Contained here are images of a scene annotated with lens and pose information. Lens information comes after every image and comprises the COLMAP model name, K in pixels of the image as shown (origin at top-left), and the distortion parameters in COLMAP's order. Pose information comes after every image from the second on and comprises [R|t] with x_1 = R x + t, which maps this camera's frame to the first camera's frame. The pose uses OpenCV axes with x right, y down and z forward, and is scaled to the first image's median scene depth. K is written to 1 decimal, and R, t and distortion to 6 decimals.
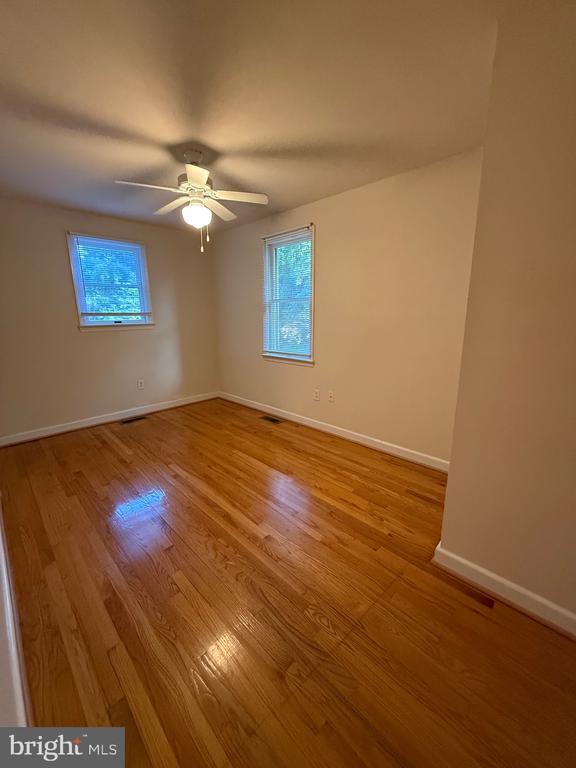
lens RADIAL K [[305.2, 0, 288.9], [0, 305.2, 385.6], [0, 0, 1]] dist [-0.003878, -0.000148]
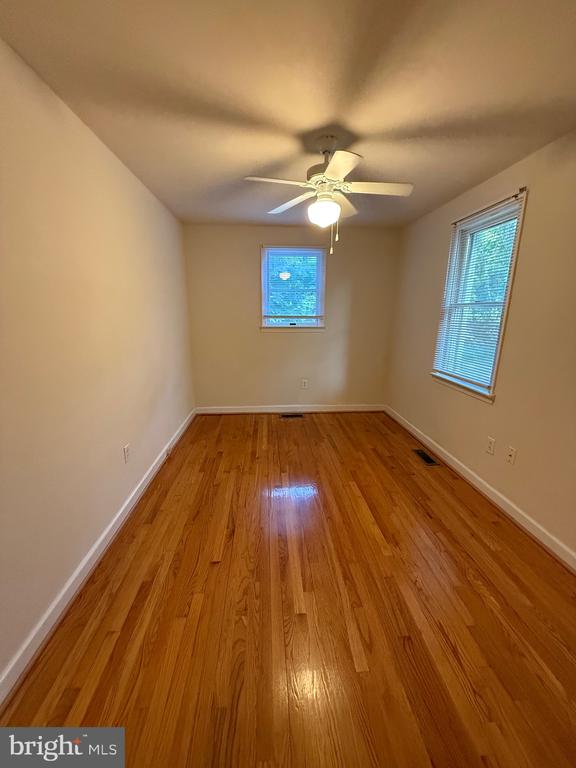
lens RADIAL K [[305.2, 0, 289.7], [0, 305.2, 384.6], [0, 0, 1]] dist [-0.003878, -0.000148]
pose [[0.750564, 0.172346, -0.637927, 0.168103], [-0.166274, 0.983585, 0.070098, -0.077685], [0.639537, 0.053458, 0.766900, 0.190206]]
